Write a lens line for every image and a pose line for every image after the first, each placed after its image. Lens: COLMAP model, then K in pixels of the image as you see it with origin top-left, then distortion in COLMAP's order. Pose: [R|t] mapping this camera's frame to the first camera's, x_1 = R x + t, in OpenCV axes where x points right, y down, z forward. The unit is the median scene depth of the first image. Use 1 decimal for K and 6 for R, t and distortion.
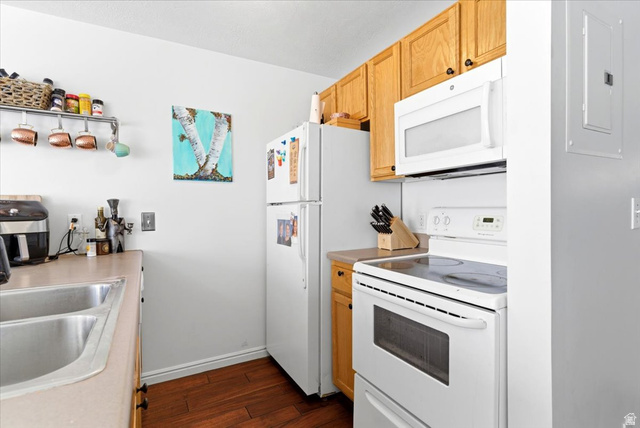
lens RADIAL K [[311.4, 0, 320.0], [0, 311.4, 214.0], [0, 0, 1]] dist [-0.000788, -0.000277]
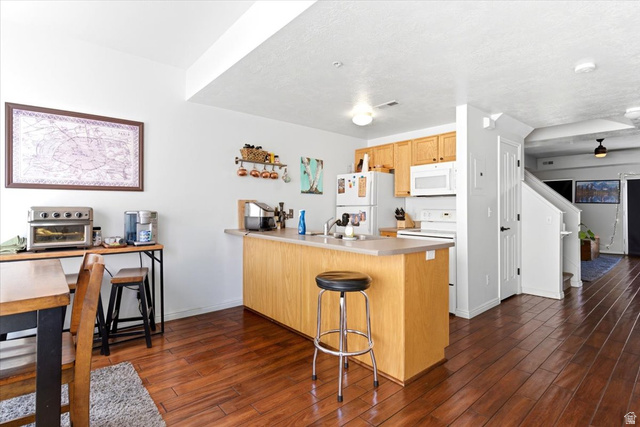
lens RADIAL K [[315.7, 0, 319.8], [0, 315.7, 203.9], [0, 0, 1]] dist [-0.000709, -0.000175]
pose [[0.979478, 0.021279, 0.200426, -0.803036], [-0.014107, 0.999210, -0.037146, 0.034980], [-0.201058, 0.033556, 0.979004, -1.079927]]
